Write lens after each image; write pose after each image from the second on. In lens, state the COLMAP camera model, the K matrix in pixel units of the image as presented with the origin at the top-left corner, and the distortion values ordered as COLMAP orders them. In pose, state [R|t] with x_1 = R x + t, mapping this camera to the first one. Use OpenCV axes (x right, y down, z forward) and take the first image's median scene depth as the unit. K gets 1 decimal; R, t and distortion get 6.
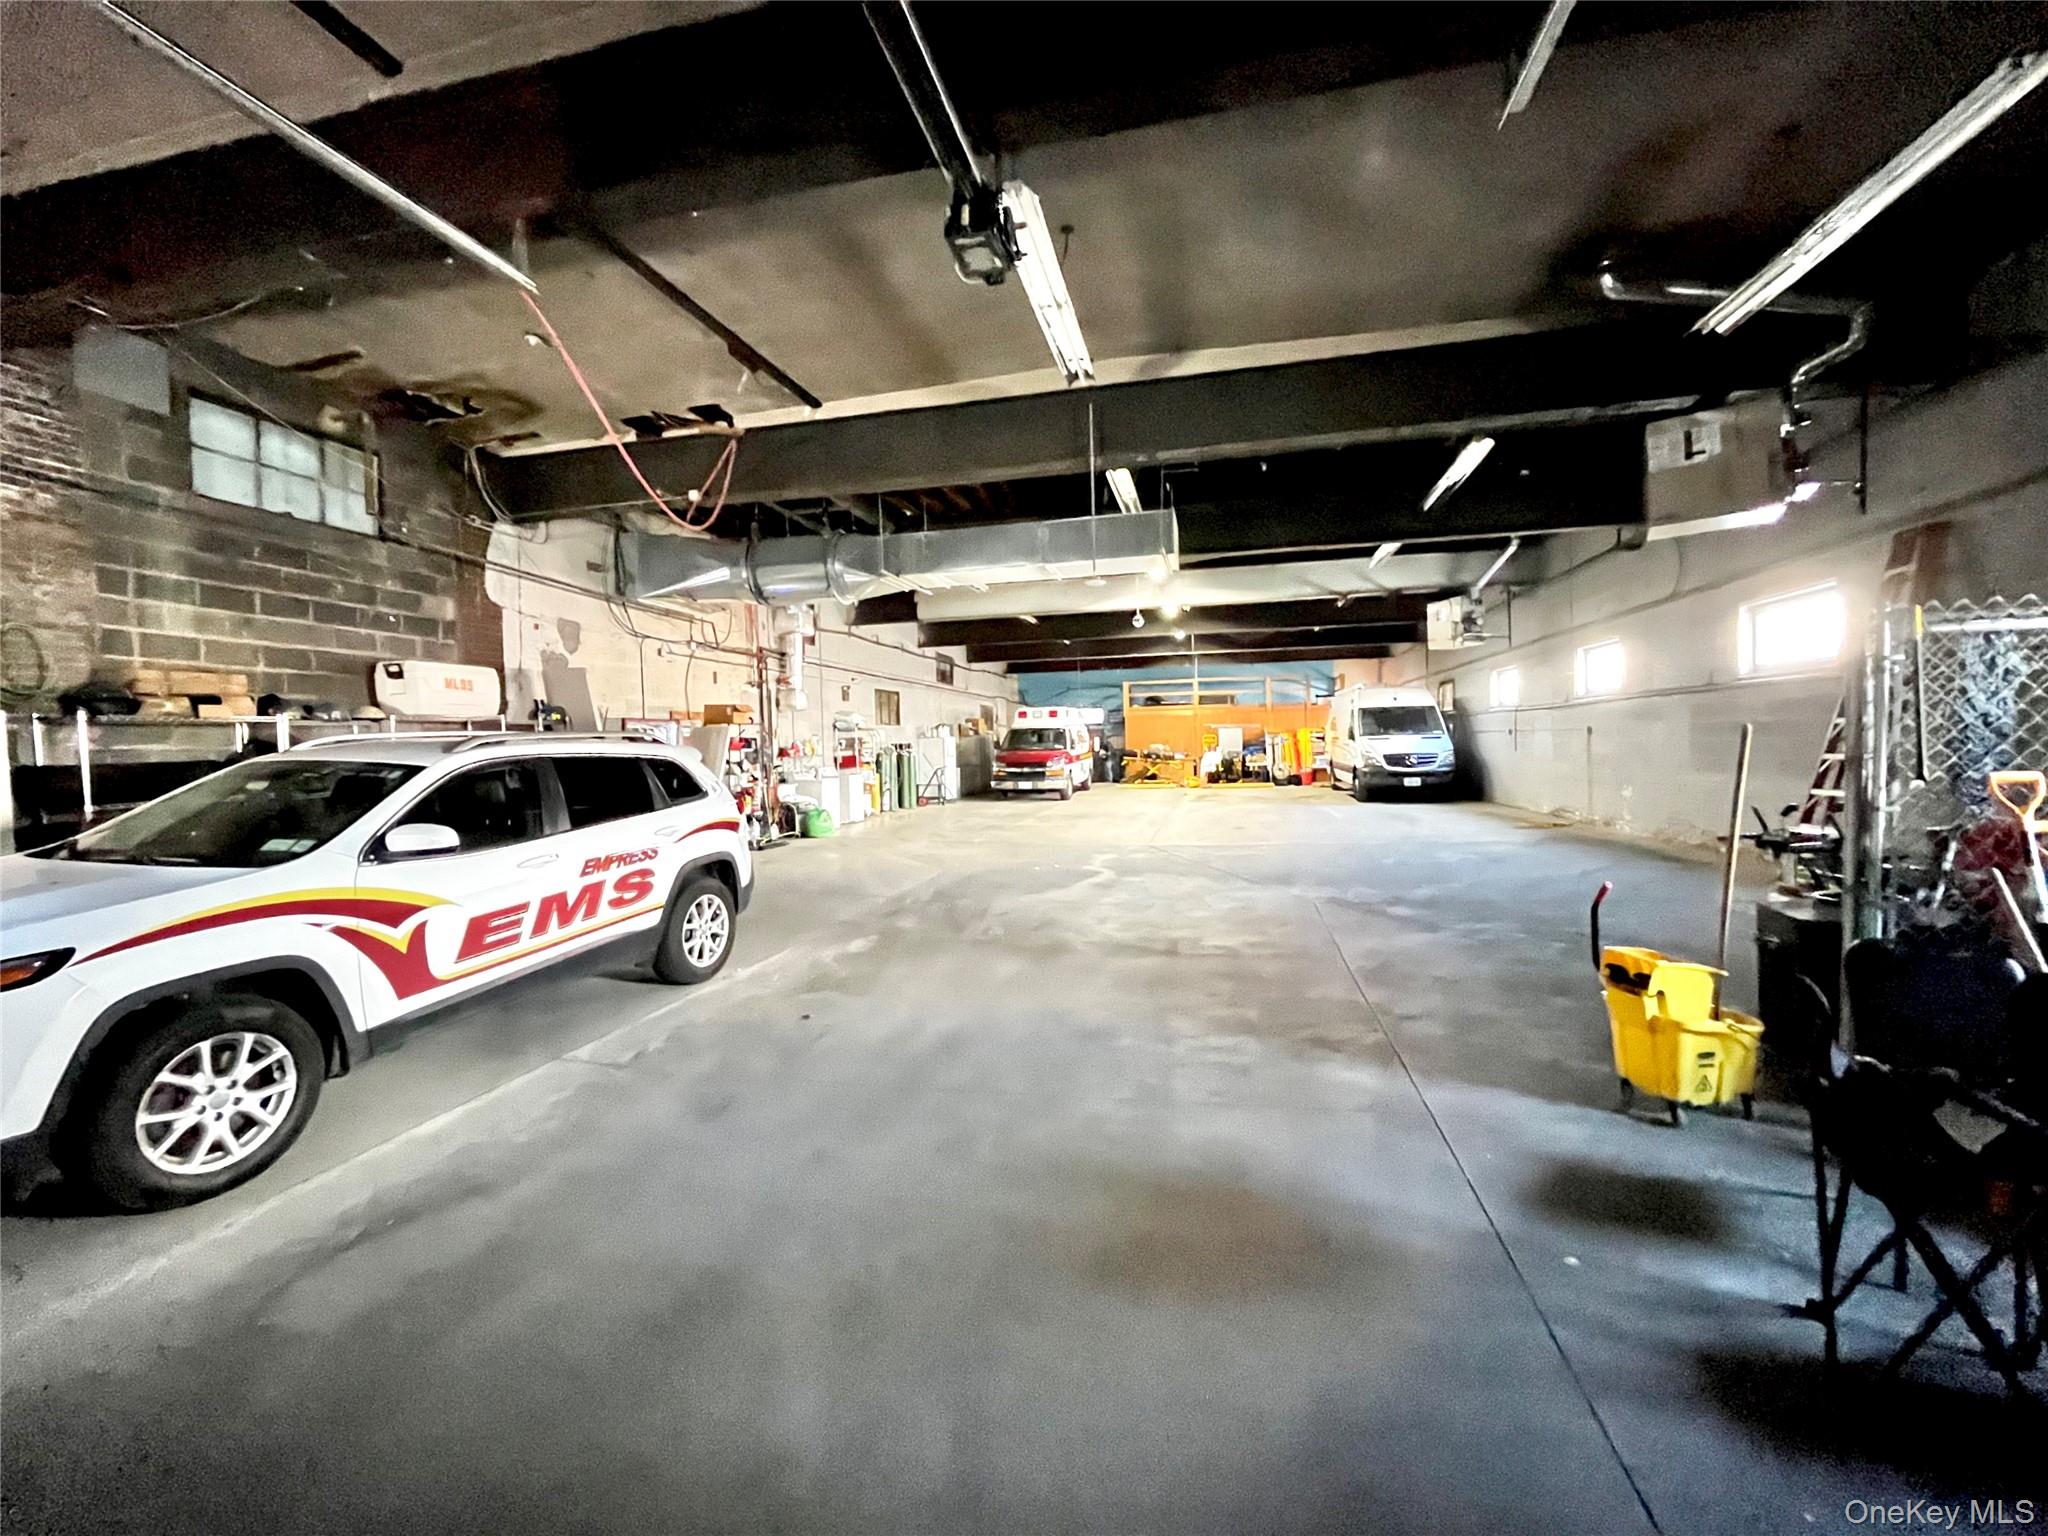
lens RADIAL K [[836.7, 0, 1021.1], [0, 836.7, 781.4], [0, 0, 1]] dist [-0.001913, -0.000208]
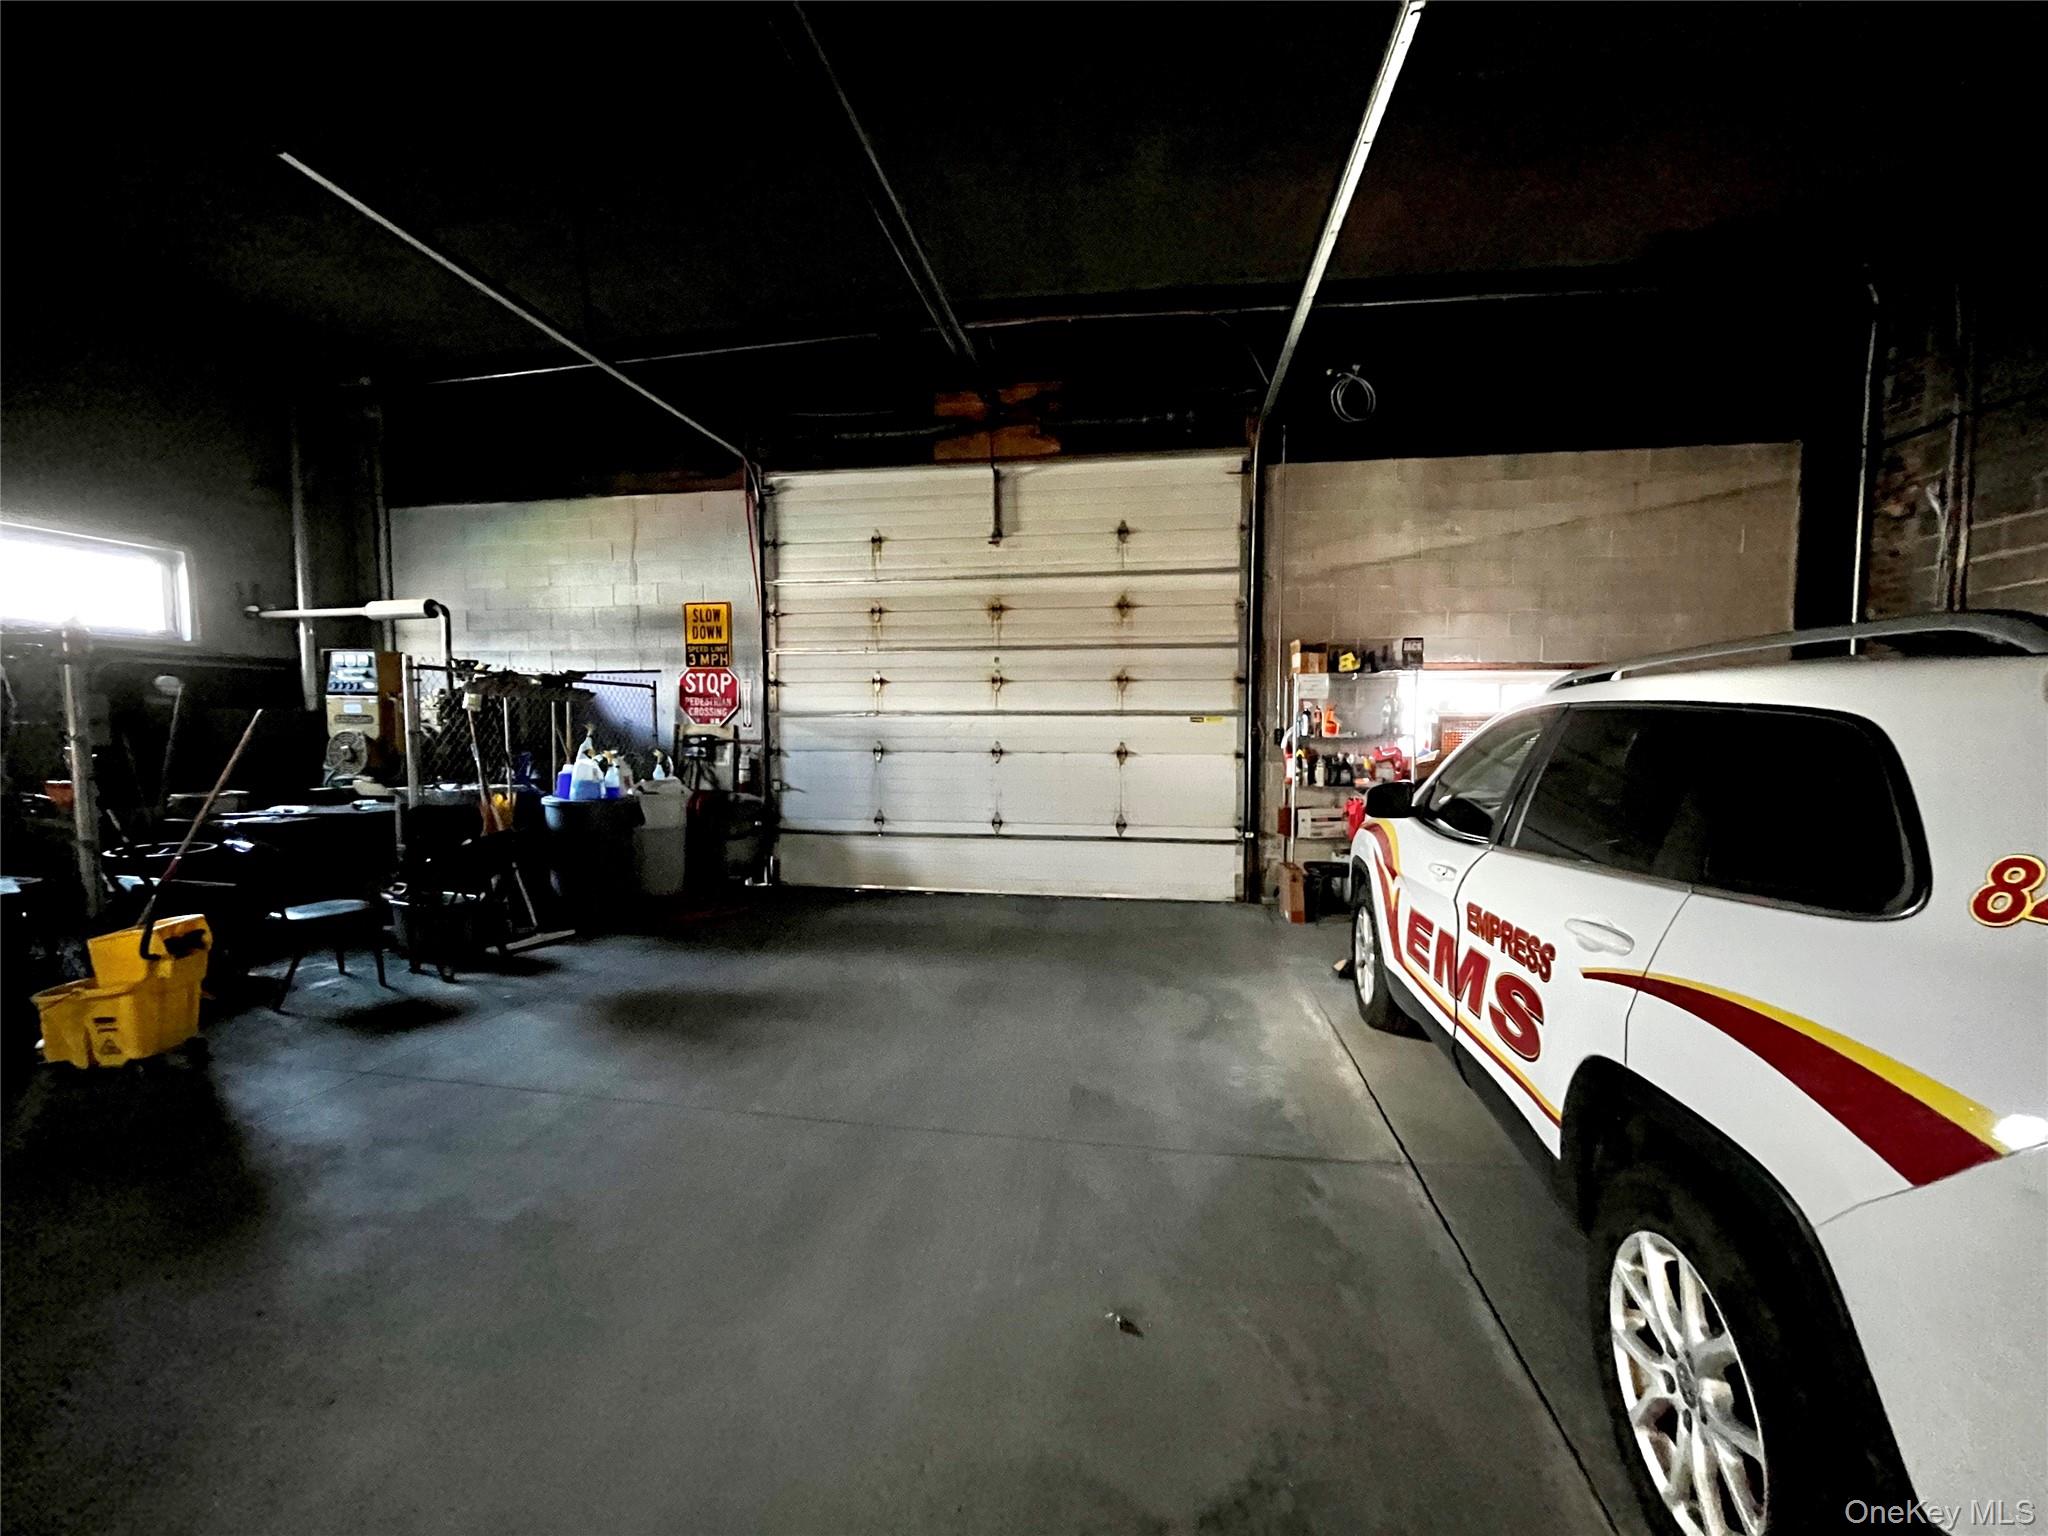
lens RADIAL K [[836.7, 0, 1021.1], [0, 836.7, 781.4], [0, 0, 1]] dist [-0.001913, -0.000208]
pose [[-0.997096, 0.033332, -0.068469, -0.282494], [0.024965, 0.992508, 0.119599, -0.073492], [0.071943, 0.117542, -0.990458, 2.128655]]
